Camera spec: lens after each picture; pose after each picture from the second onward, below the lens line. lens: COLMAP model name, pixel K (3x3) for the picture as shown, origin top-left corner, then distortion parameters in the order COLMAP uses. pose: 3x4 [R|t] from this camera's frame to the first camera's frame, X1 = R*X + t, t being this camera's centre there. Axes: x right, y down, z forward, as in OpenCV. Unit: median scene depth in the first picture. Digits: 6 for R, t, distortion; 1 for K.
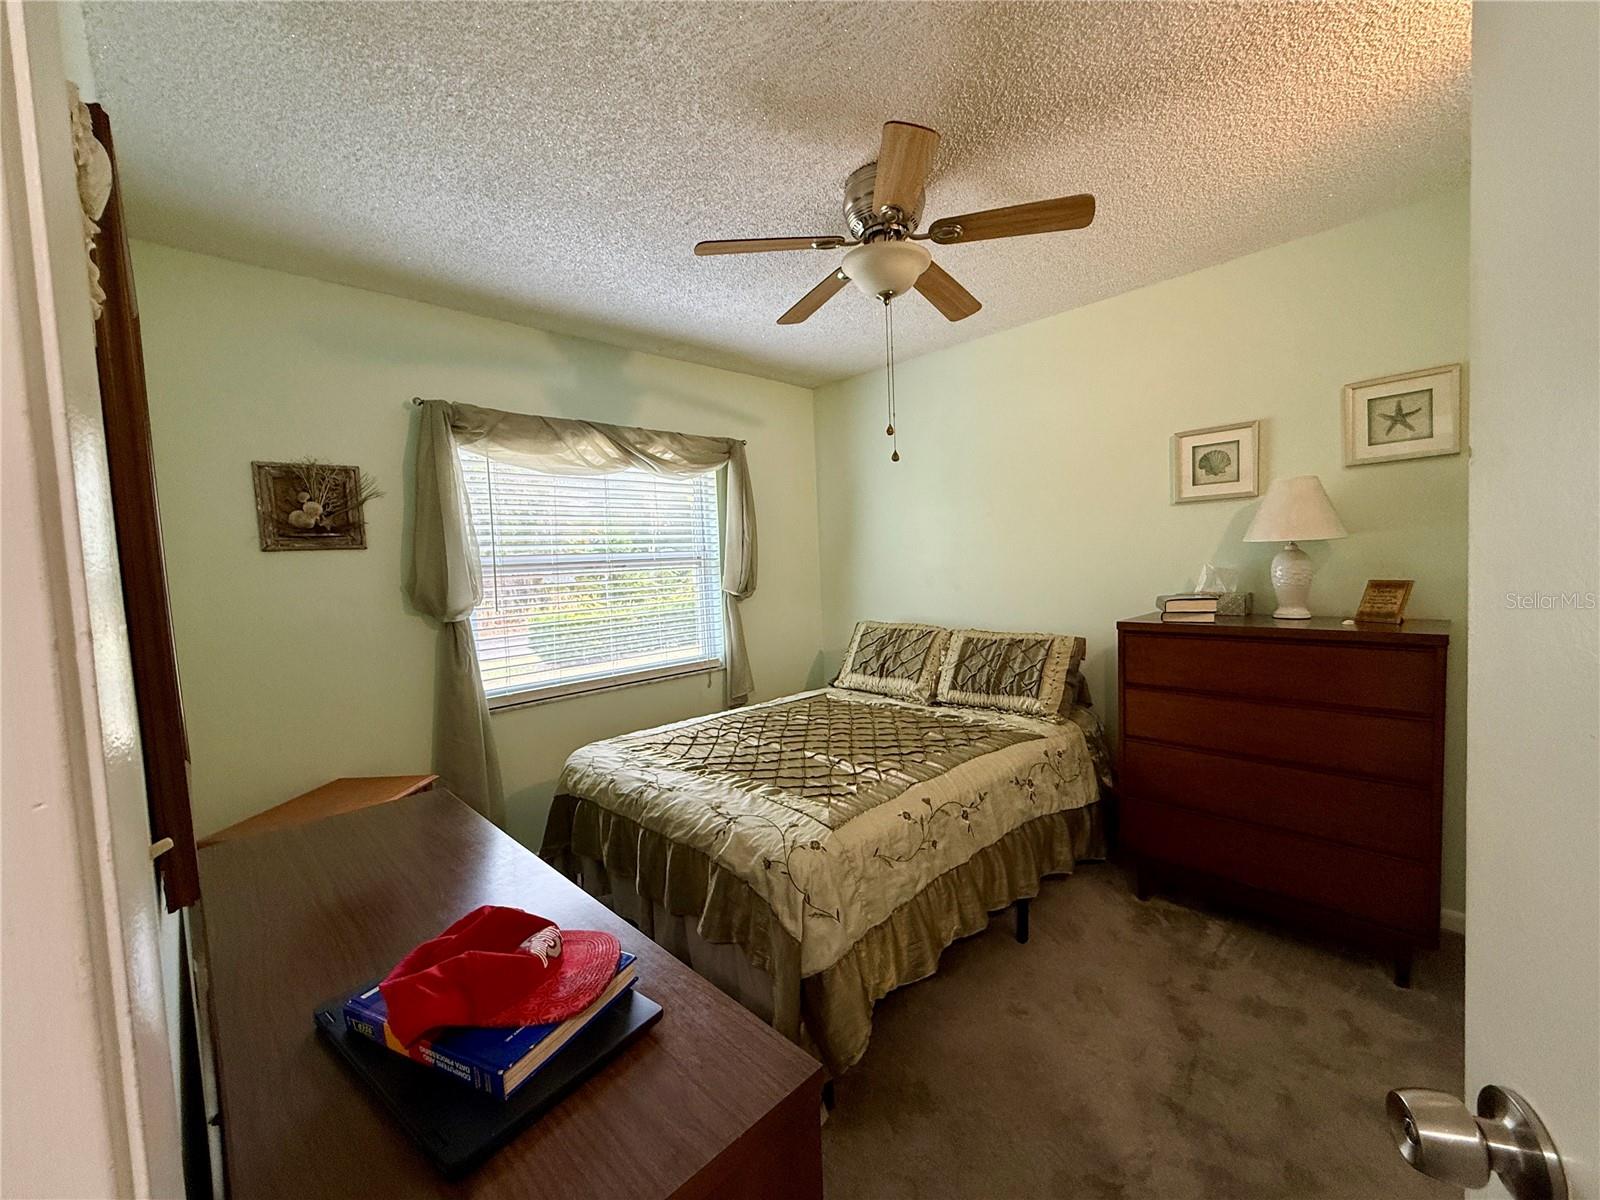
lens RADIAL K [[639.5, 0, 798.7], [0, 639.5, 599.6], [0, 0, 1]] dist [0.001399, -0.000660]
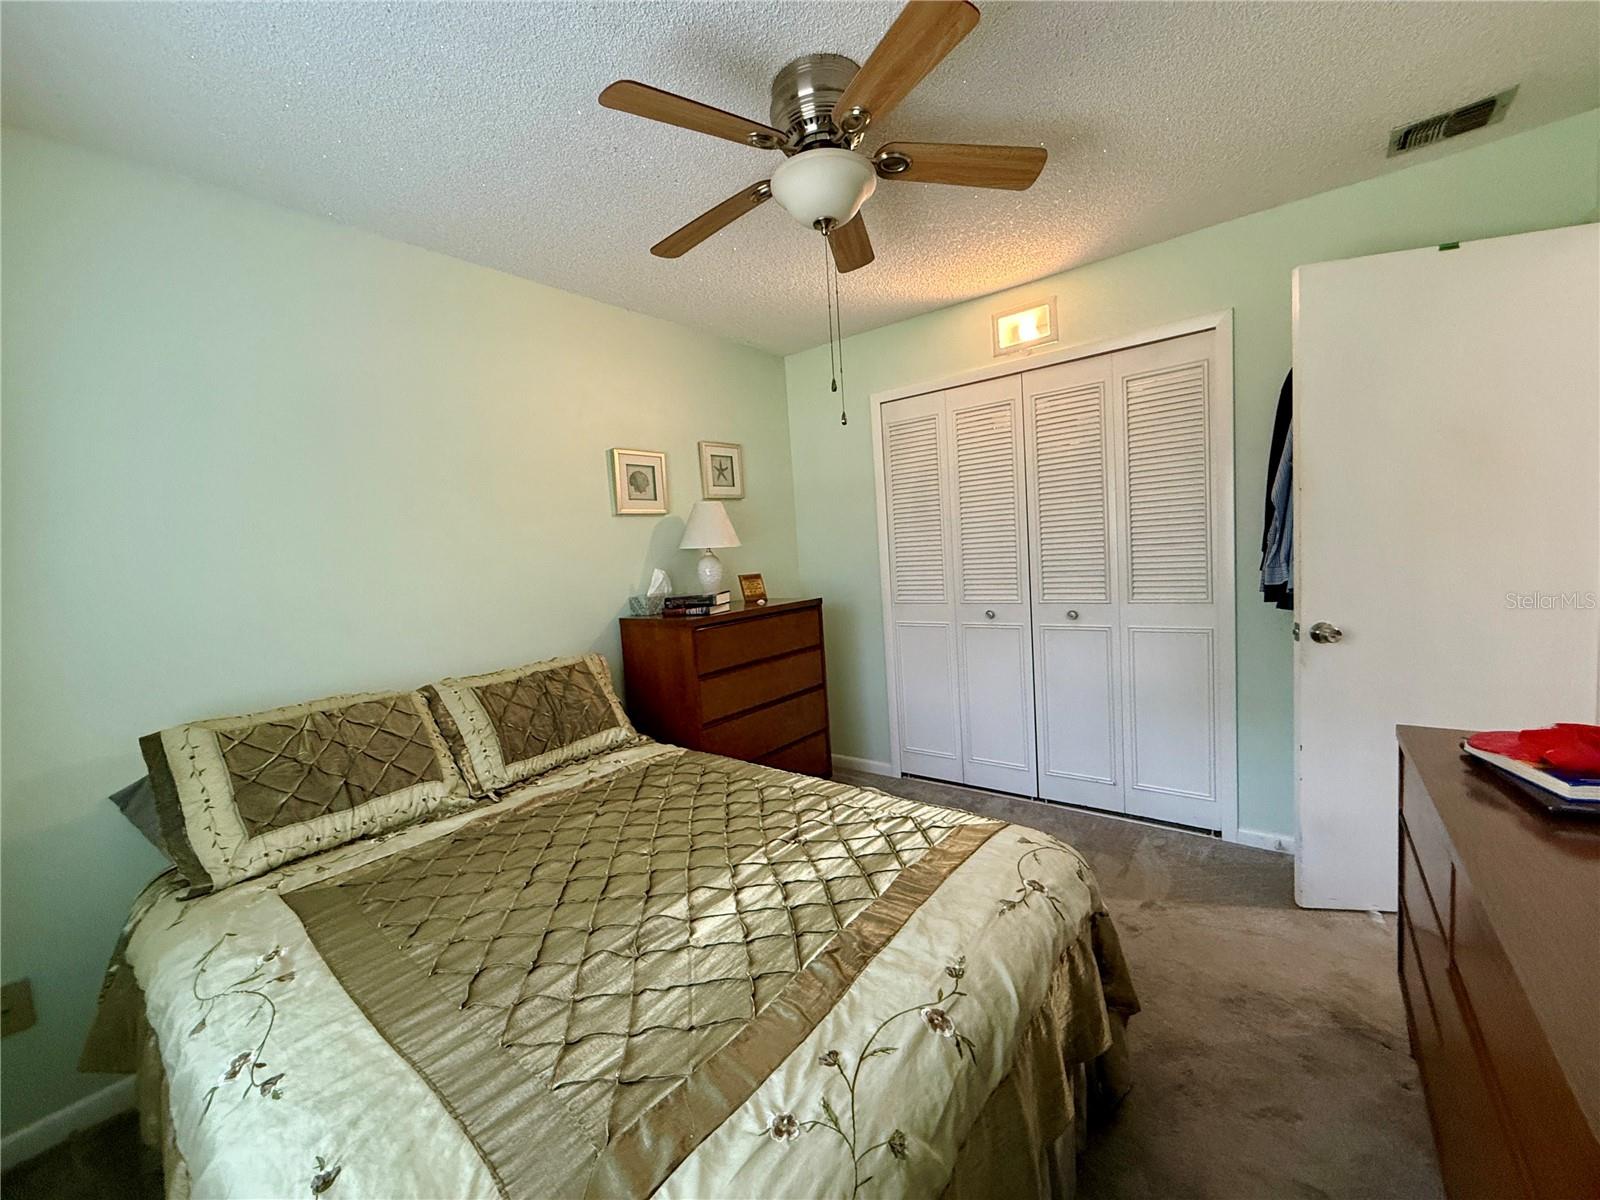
lens RADIAL K [[639.5, 0, 796.6], [0, 639.5, 597.9], [0, 0, 1]] dist [0.001399, -0.000660]
pose [[-0.132432, -0.023417, 0.990915, -0.522498], [0.133944, 0.990128, 0.041300, -0.018603], [-0.982100, 0.138196, -0.127988, 0.905989]]
